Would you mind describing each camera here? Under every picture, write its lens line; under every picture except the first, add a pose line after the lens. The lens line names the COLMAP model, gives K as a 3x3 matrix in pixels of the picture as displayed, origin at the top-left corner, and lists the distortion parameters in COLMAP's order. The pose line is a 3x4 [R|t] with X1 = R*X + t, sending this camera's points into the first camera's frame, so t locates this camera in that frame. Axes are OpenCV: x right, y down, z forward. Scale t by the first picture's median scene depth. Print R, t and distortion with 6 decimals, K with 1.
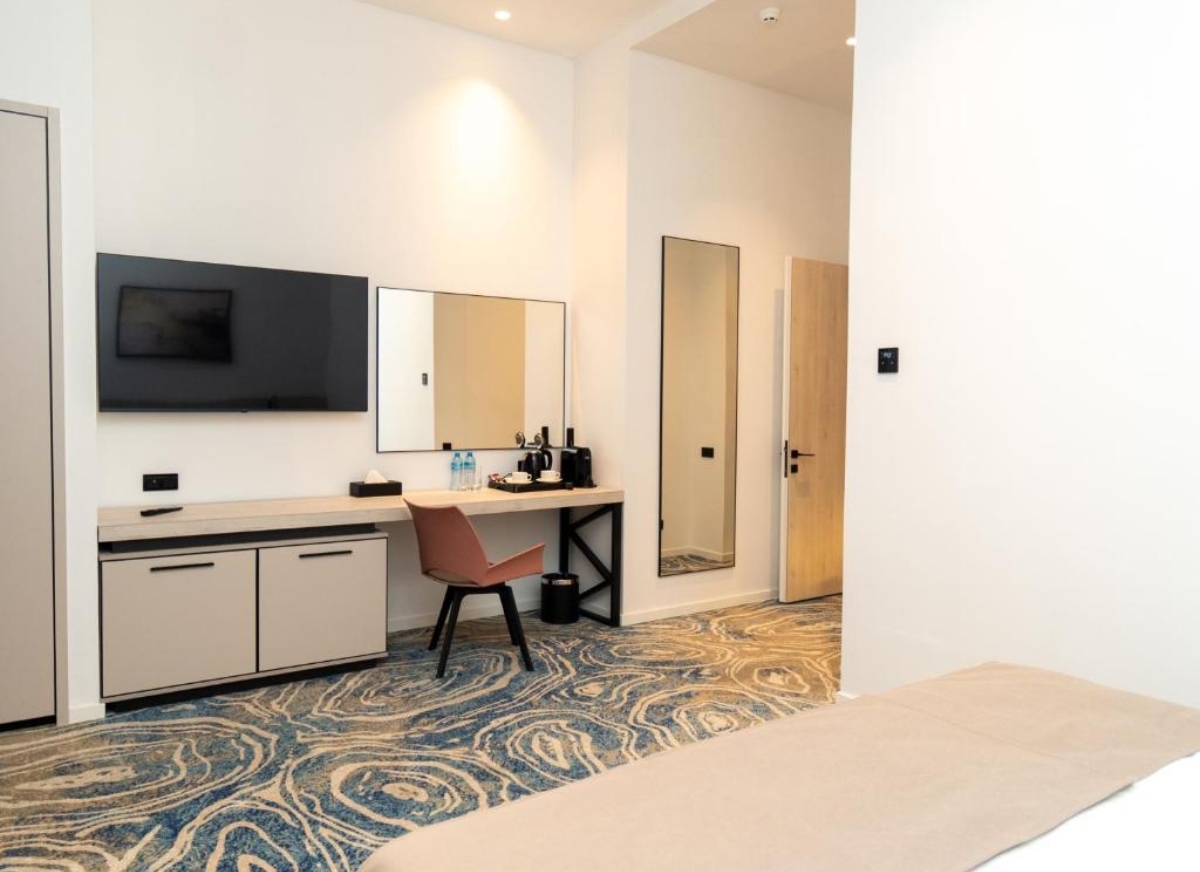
lens RADIAL K [[875.1, 0, 608.0], [0, 875.1, 433.5], [0, 0, 1]] dist [0.022660, 0.007821]
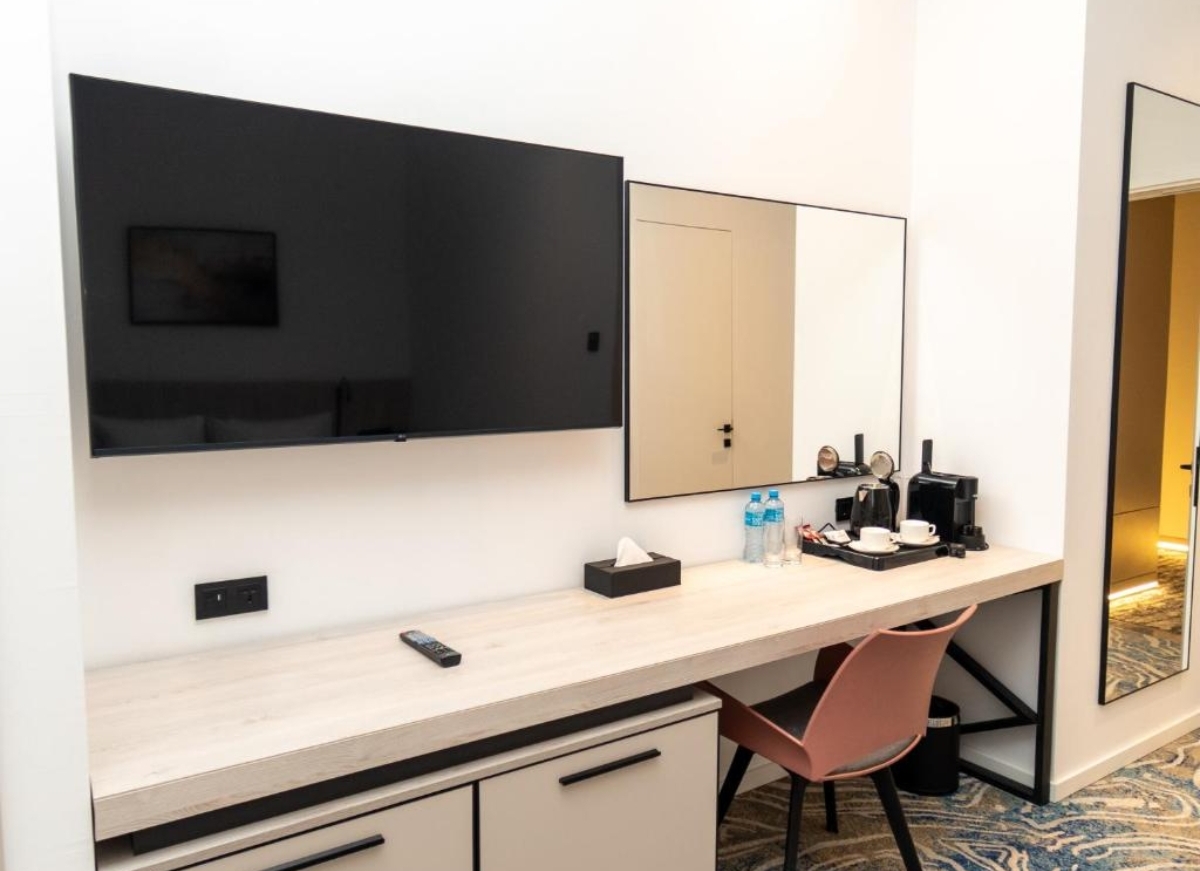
lens RADIAL K [[875.1, 0, 620.9], [0, 875.1, 425.2], [0, 0, 1]] dist [0.022660, 0.007821]
pose [[0.999862, -0.016451, -0.002178, -0.245386], [0.016519, 0.999217, 0.035951, -0.040073], [0.001585, -0.035982, 0.999351, 0.441594]]
